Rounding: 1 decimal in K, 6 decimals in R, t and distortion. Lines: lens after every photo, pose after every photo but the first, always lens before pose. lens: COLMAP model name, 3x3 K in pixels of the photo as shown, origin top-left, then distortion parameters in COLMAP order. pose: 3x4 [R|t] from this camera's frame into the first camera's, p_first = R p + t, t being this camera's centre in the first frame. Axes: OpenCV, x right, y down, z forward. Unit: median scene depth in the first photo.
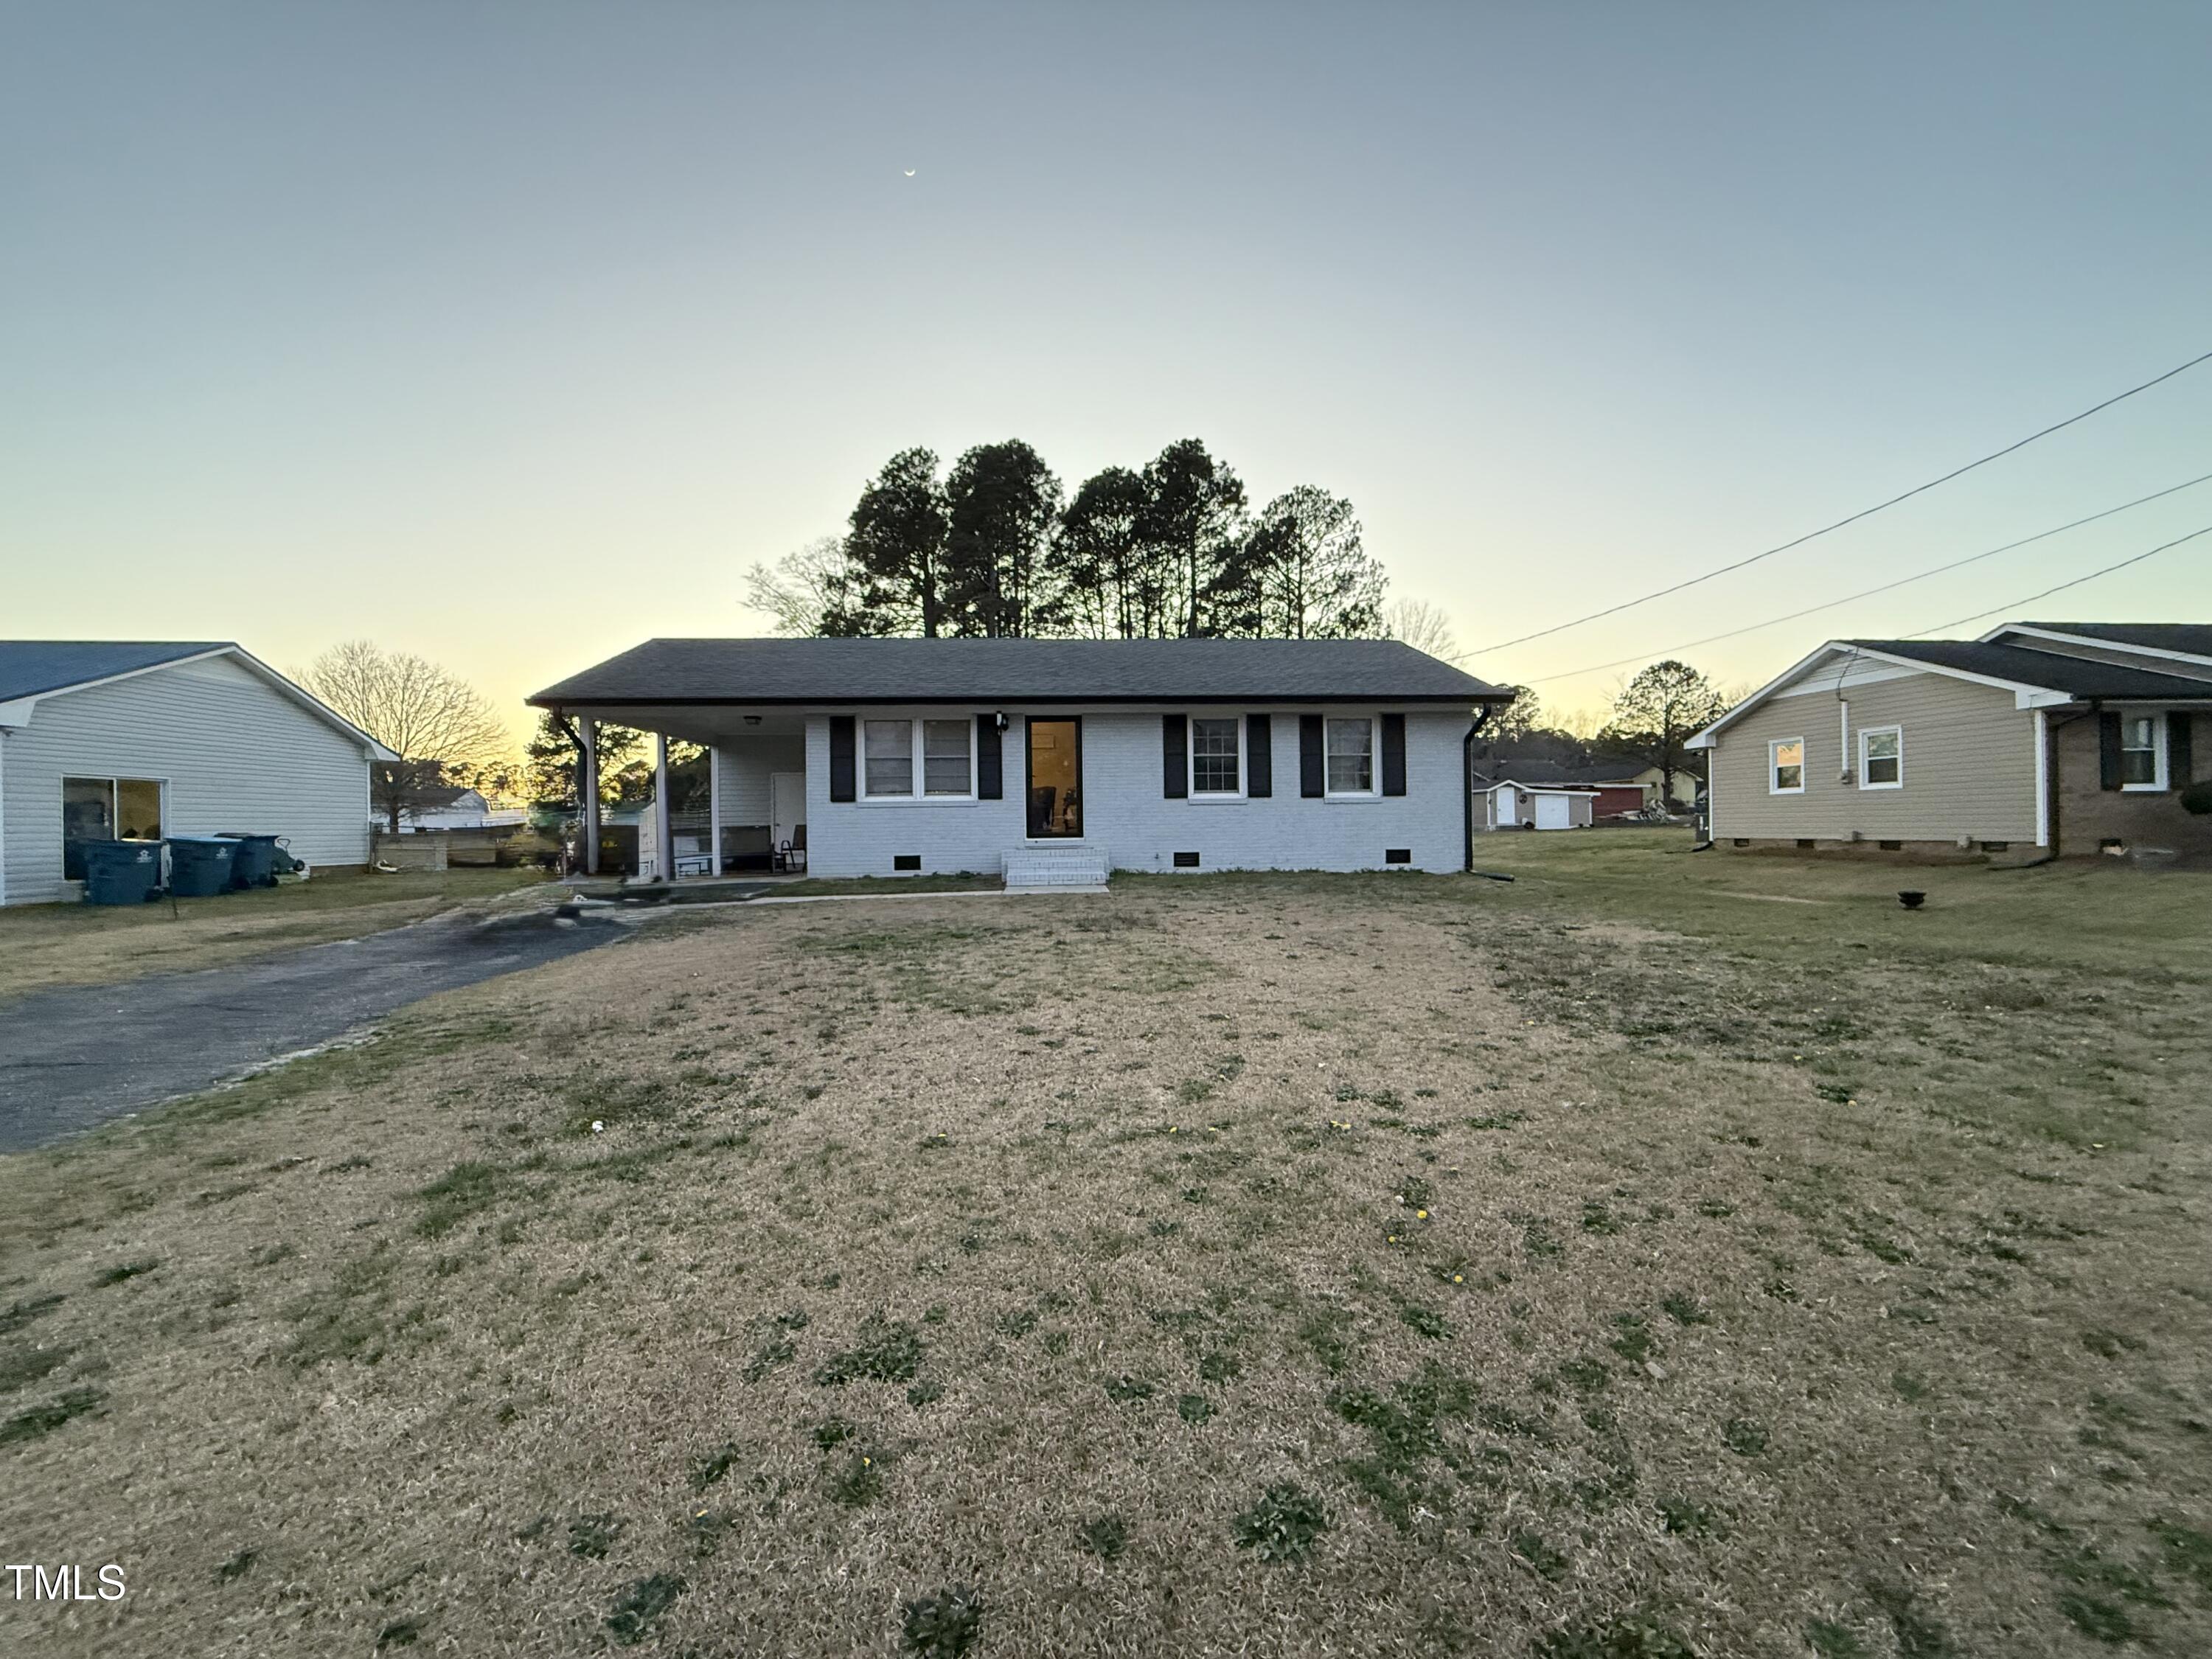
lens RADIAL K [[894.4, 0, 1097.0], [0, 894.4, 819.5], [0, 0, 1]] dist [0.010683, -0.000064]
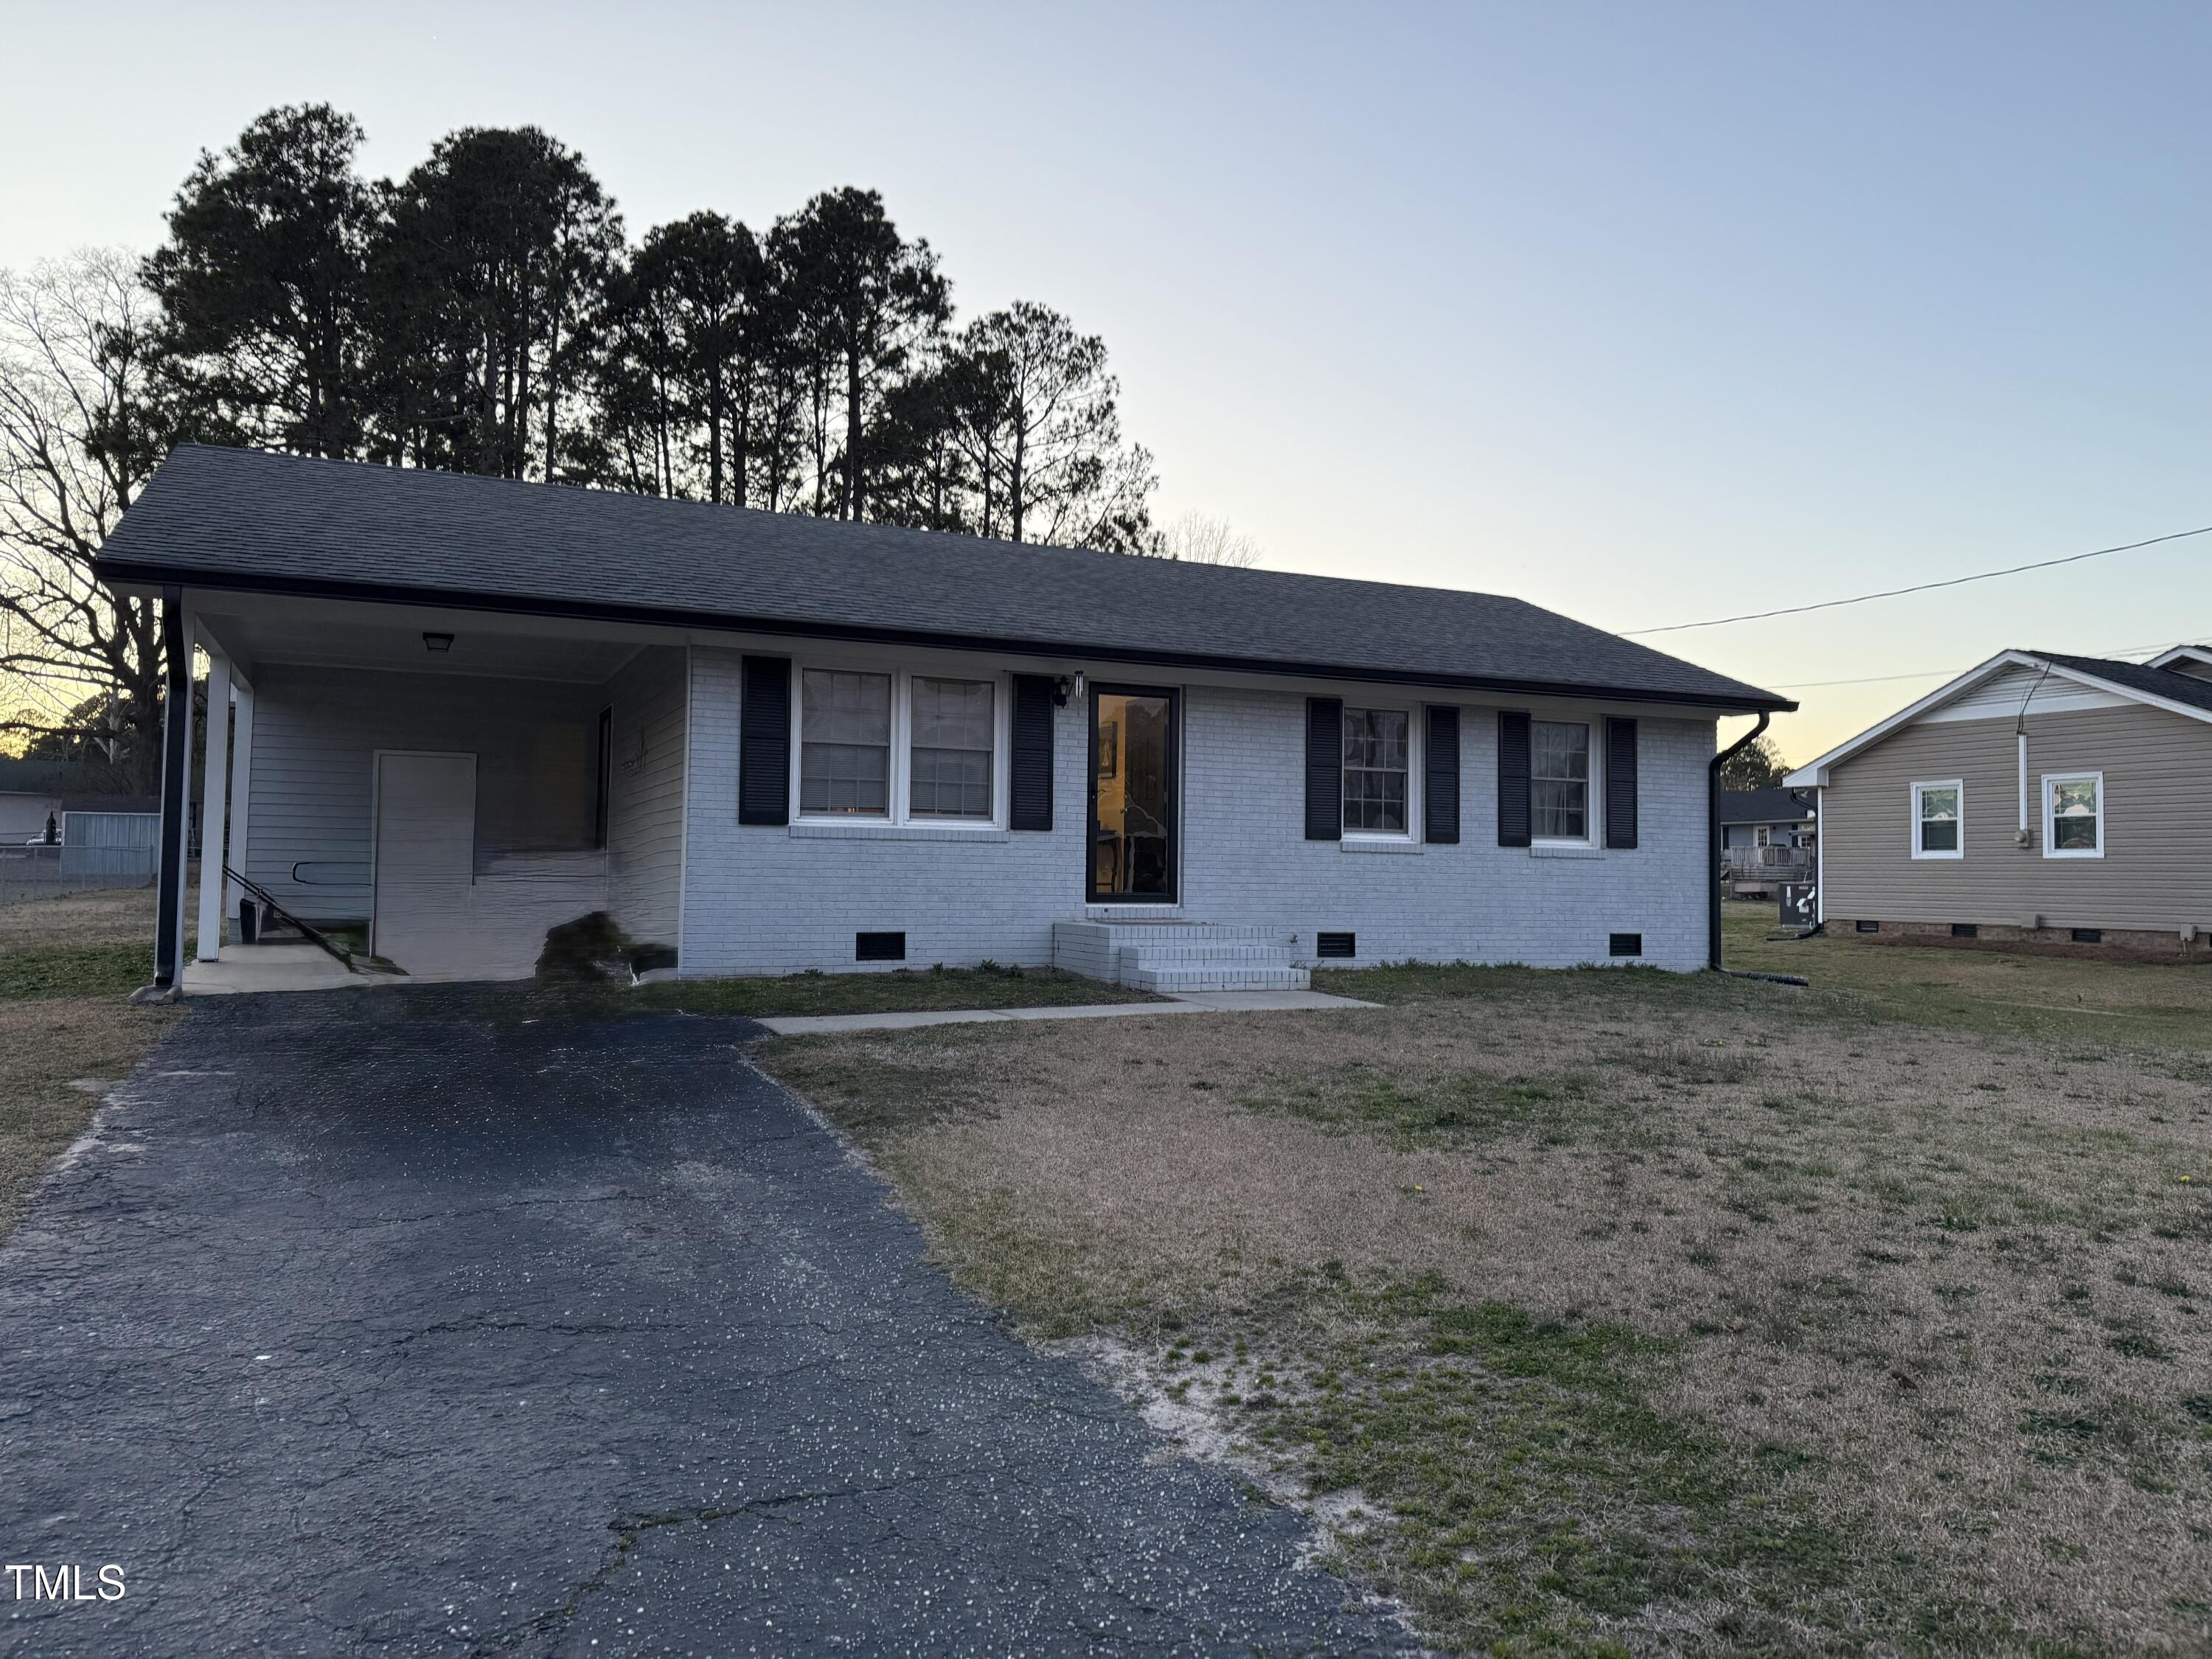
lens RADIAL K [[1565.6, 0, 1104.6], [0, 1565.6, 795.7], [0, 0, 1]] dist [0.086676, -0.107234]
pose [[0.933313, 0.044887, 0.356248, -0.310742], [-0.030569, 0.998486, -0.045722, -0.000940], [-0.357761, 0.031783, 0.933272, 0.071683]]
